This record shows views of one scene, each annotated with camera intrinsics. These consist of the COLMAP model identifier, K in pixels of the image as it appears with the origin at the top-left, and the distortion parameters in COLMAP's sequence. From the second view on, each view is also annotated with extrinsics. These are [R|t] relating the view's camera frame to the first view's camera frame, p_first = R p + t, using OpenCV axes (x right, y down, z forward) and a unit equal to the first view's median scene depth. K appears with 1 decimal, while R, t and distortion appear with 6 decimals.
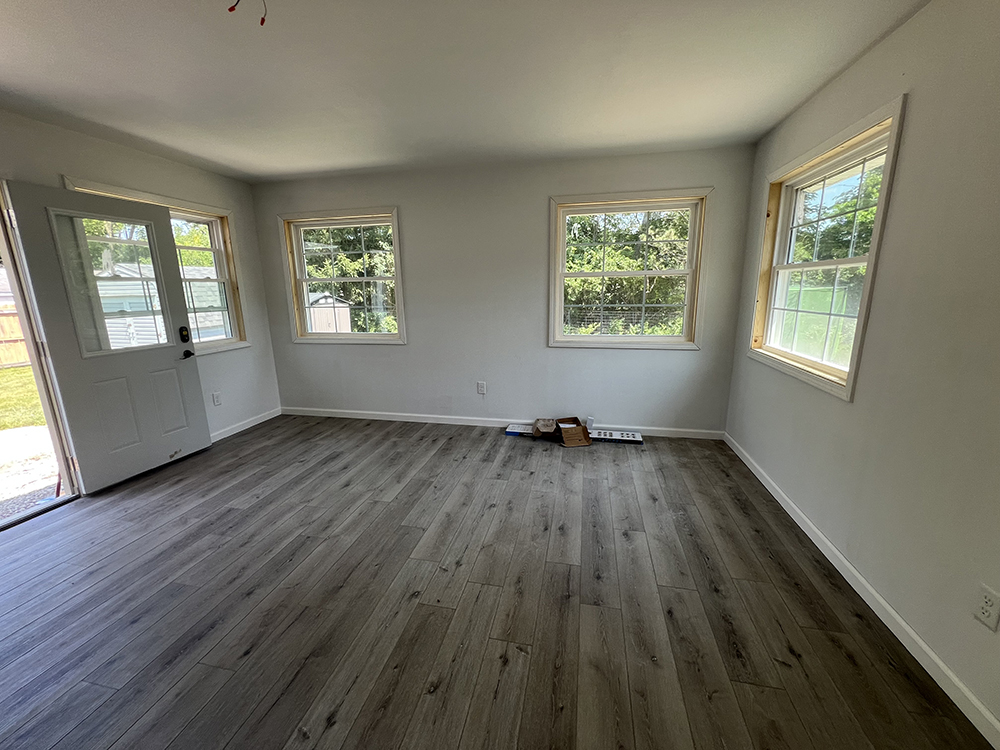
lens RADIAL K [[402.7, 0, 499.5], [0, 402.7, 372.6], [0, 0, 1]] dist [0.000301, 0.000084]
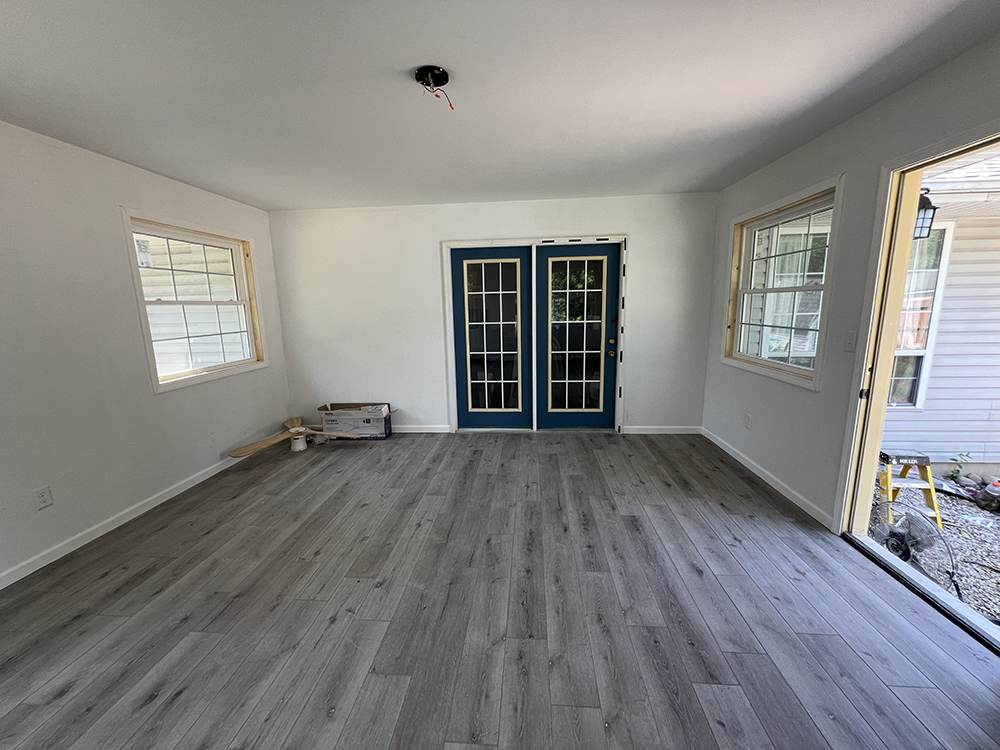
lens RADIAL K [[402.7, 0, 498.7], [0, 402.7, 376.9], [0, 0, 1]] dist [0.000301, 0.000084]
pose [[-0.990466, 0.059154, -0.124408, -0.352909], [0.007178, 0.924045, 0.382217, -0.333762], [0.137568, 0.377680, -0.915660, 1.514283]]
